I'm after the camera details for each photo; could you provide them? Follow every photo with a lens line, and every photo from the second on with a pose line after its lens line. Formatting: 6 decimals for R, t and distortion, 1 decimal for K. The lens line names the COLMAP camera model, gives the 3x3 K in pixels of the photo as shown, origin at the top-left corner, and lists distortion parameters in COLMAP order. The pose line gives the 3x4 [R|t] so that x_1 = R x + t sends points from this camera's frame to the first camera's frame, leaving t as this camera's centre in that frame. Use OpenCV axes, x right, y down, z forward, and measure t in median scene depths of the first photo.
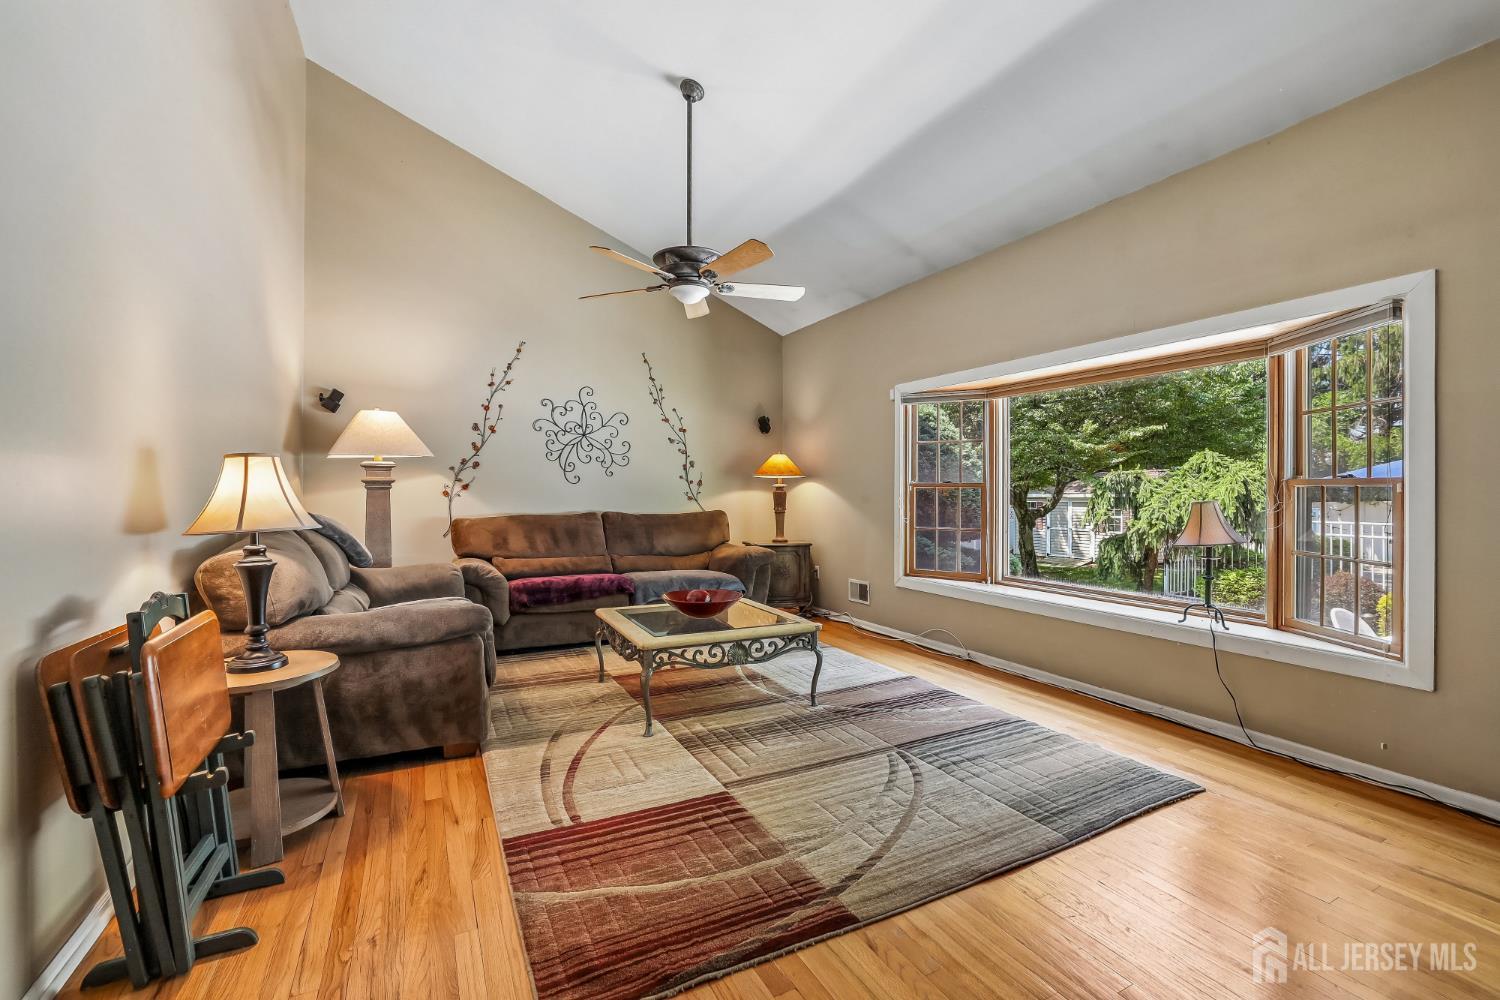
lens RADIAL K [[649.2, 0, 748.9], [0, 649.2, 501.0], [0, 0, 1]] dist [0.000180, 0.000038]
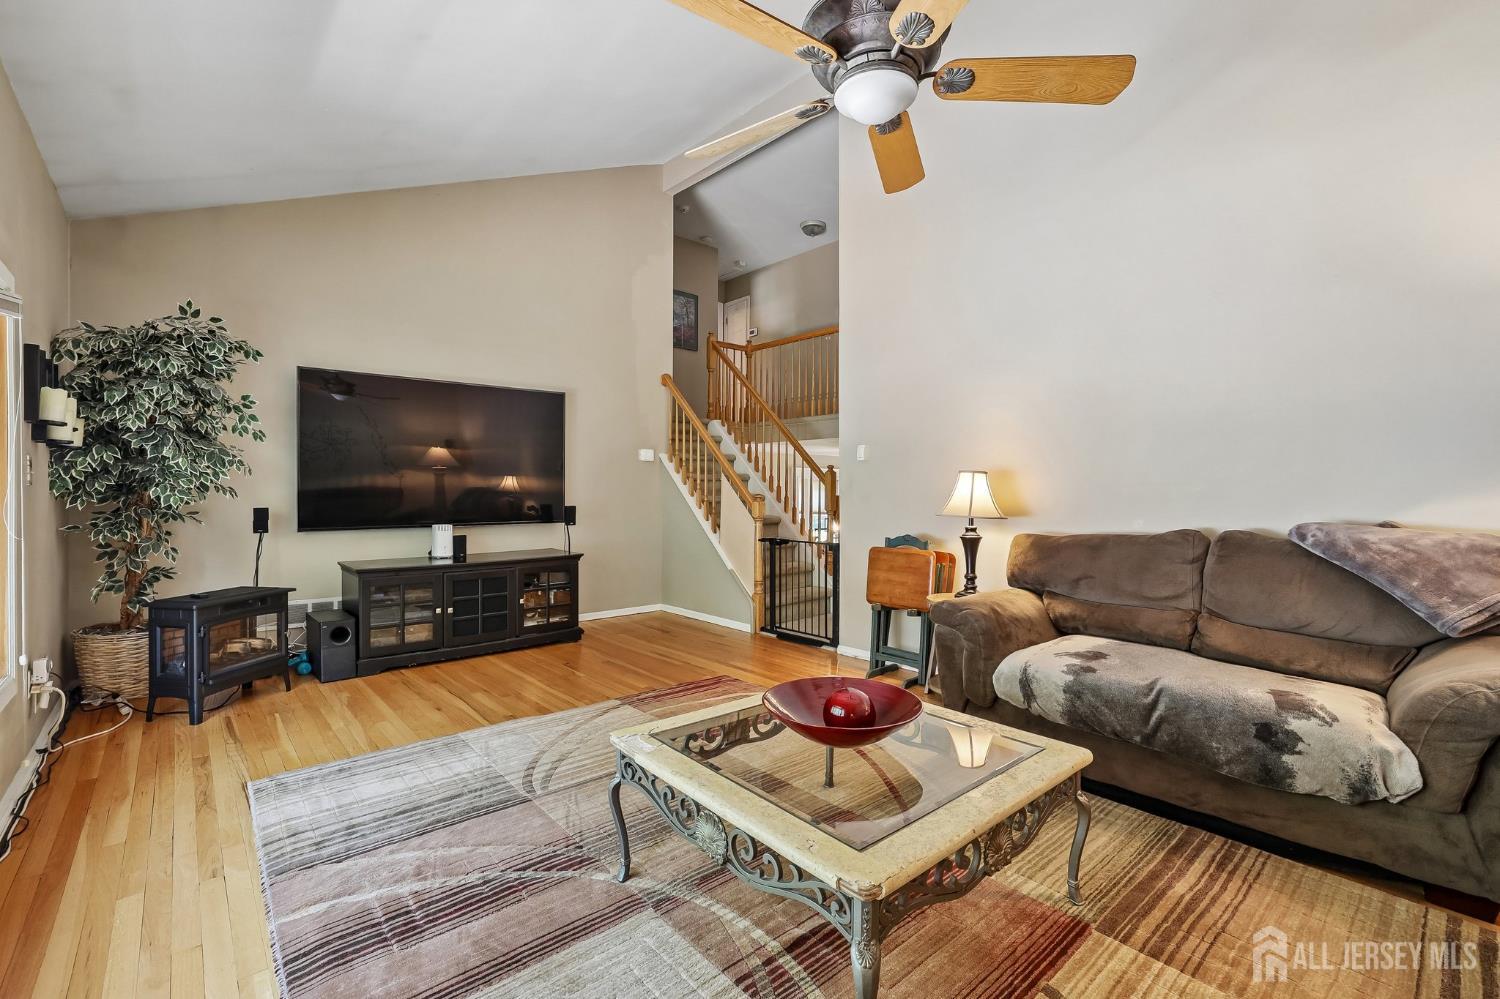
lens RADIAL K [[649.2, 0, 750.8], [0, 649.2, 500.0], [0, 0, 1]] dist [0.000180, 0.000038]
pose [[-0.969537, 0.003263, -0.244922, 0.166139], [0.001474, 0.999971, 0.007487, -0.008922], [0.244940, 0.006898, -0.969514, 2.009382]]
